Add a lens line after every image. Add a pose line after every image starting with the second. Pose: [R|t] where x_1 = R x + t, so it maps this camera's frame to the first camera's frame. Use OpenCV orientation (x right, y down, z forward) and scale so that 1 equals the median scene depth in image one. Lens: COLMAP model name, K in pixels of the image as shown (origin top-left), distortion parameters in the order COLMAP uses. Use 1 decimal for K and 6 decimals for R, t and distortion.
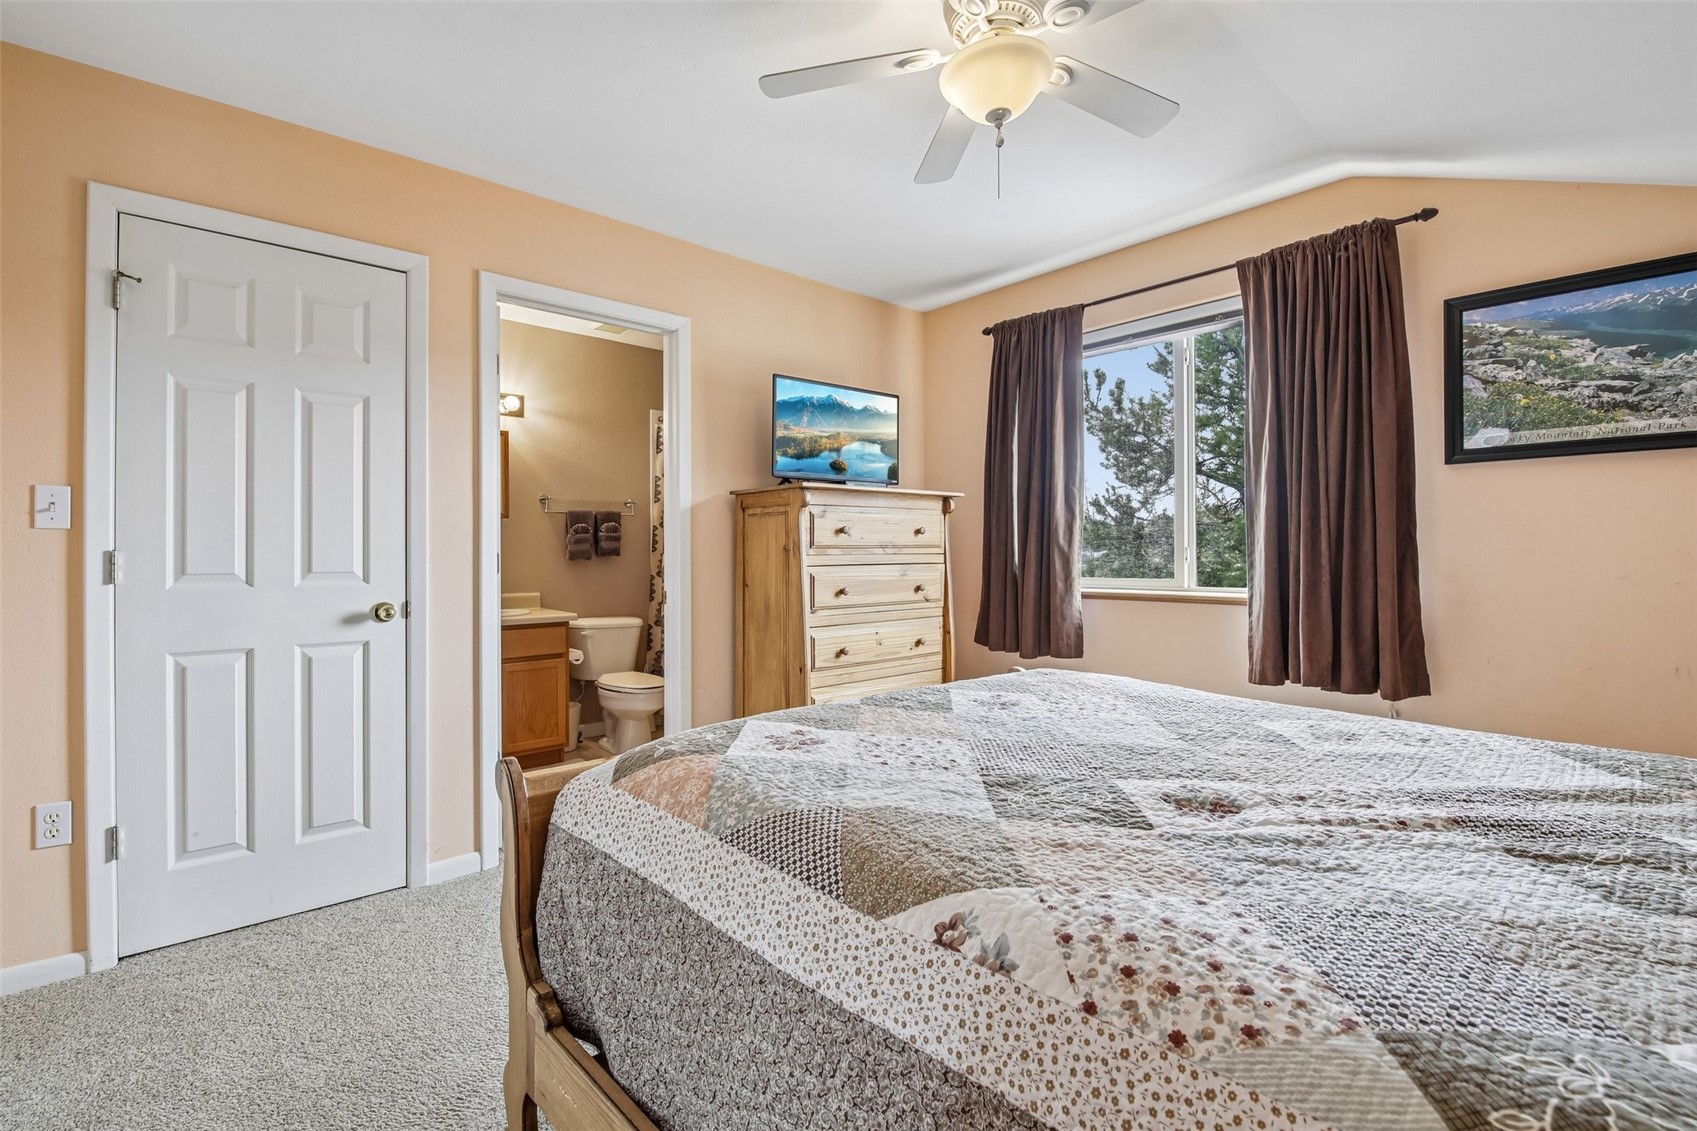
lens RADIAL K [[758.8, 0, 853.2], [0, 758.8, 550.7], [0, 0, 1]] dist [-0.012383, -0.004047]
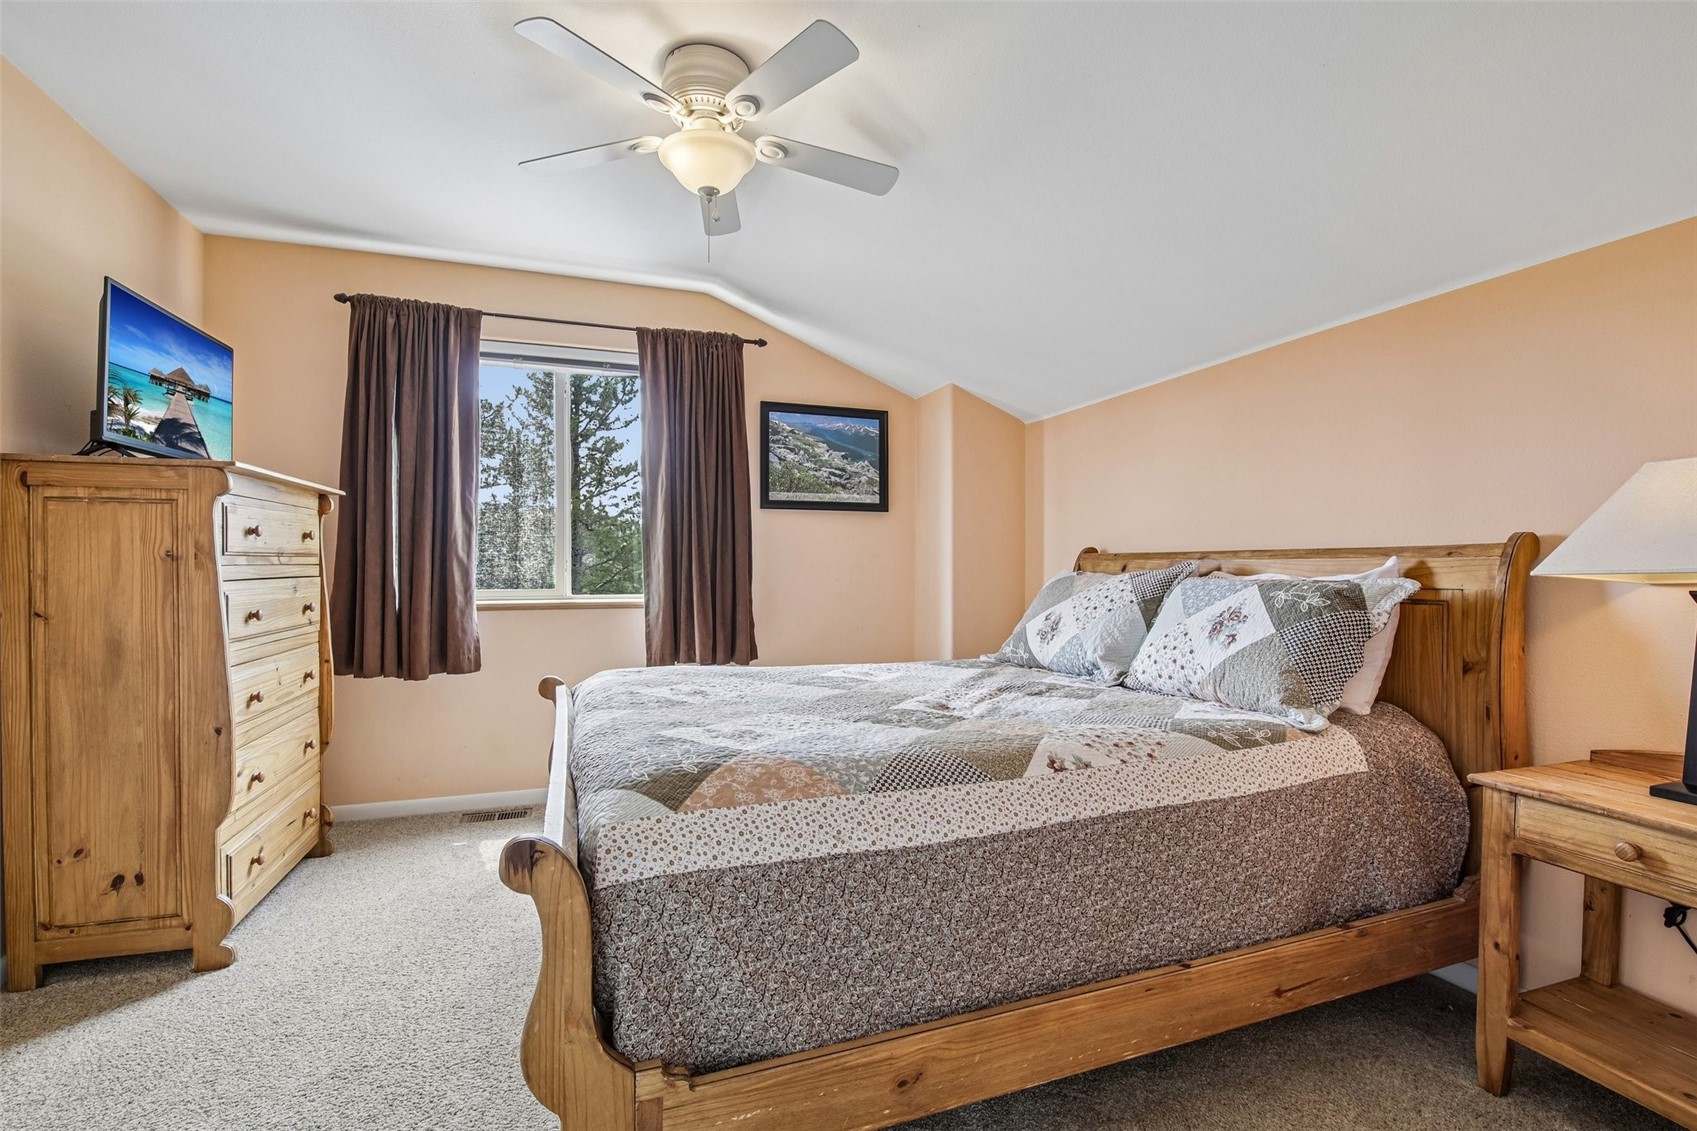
lens RADIAL K [[758.8, 0, 862.3], [0, 758.8, 570.6], [0, 0, 1]] dist [-0.012383, -0.004047]
pose [[0.371257, 0.000975, 0.928529, -0.570174], [-0.007936, 0.999966, 0.002123, 0.006146], [-0.928496, -0.008158, 0.371253, 0.235991]]
